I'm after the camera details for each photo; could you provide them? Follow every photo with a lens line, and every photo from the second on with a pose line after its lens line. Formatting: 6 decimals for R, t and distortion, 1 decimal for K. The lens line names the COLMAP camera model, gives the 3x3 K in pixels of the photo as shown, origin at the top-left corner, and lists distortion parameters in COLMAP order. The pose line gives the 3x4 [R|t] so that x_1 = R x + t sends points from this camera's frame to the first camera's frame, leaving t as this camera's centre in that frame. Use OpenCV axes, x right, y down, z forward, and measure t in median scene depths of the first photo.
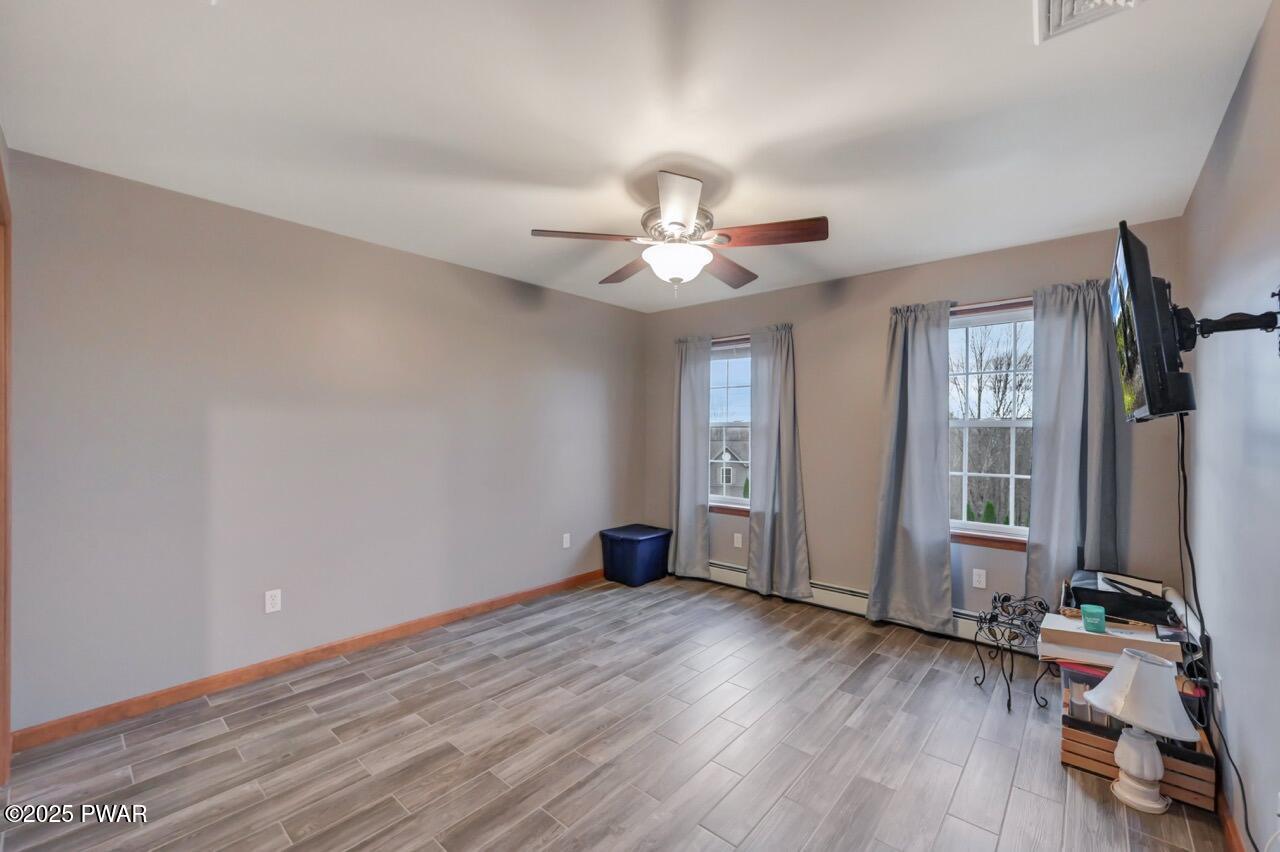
lens RADIAL K [[504.7, 0, 639.9], [0, 504.7, 430.4], [0, 0, 1]] dist [-0.010355, 0.000660]
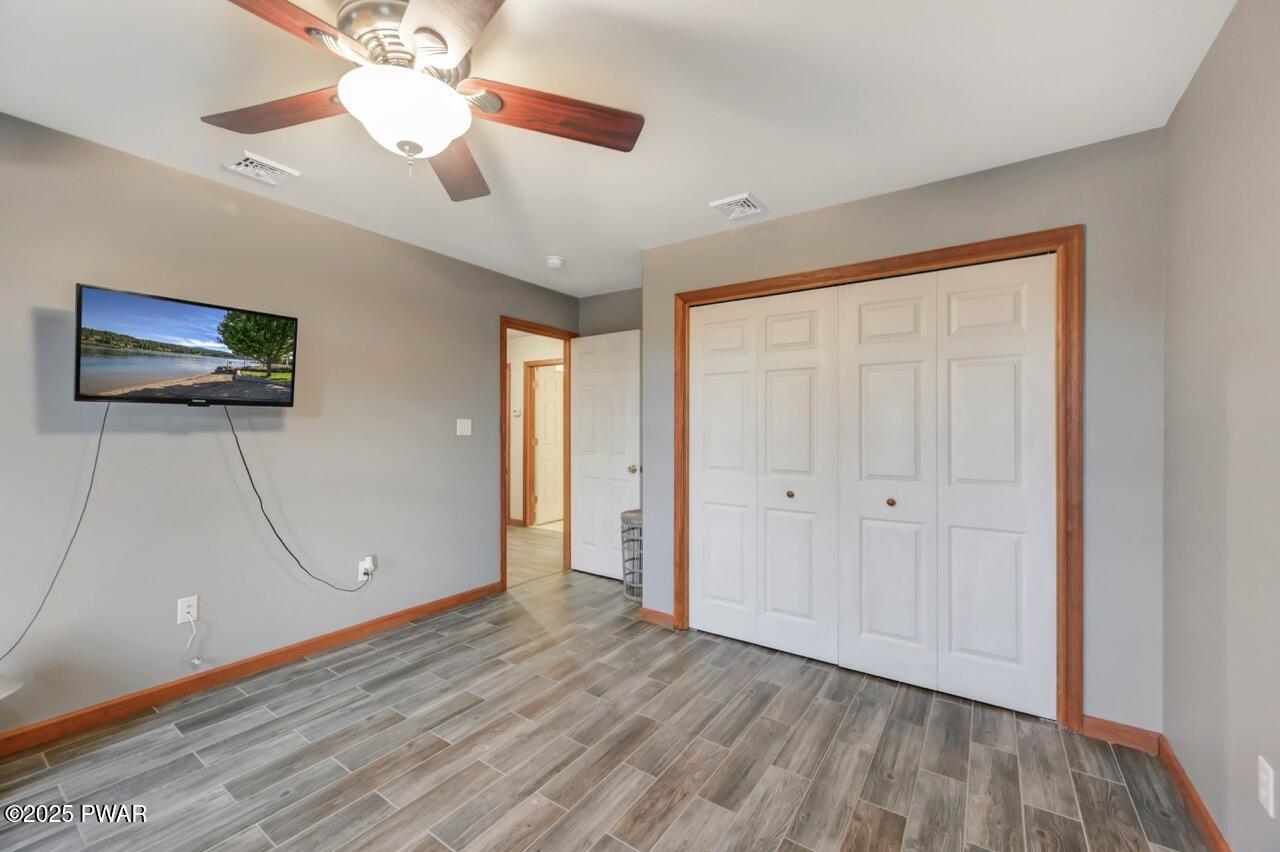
lens RADIAL K [[504.7, 0, 639.9], [0, 504.7, 426.2], [0, 0, 1]] dist [-0.010355, 0.000660]
pose [[-0.992513, -0.010306, -0.121706, -0.146173], [-0.009392, 0.999923, -0.008085, 0.033309], [0.121780, -0.006881, -0.992533, 1.885863]]
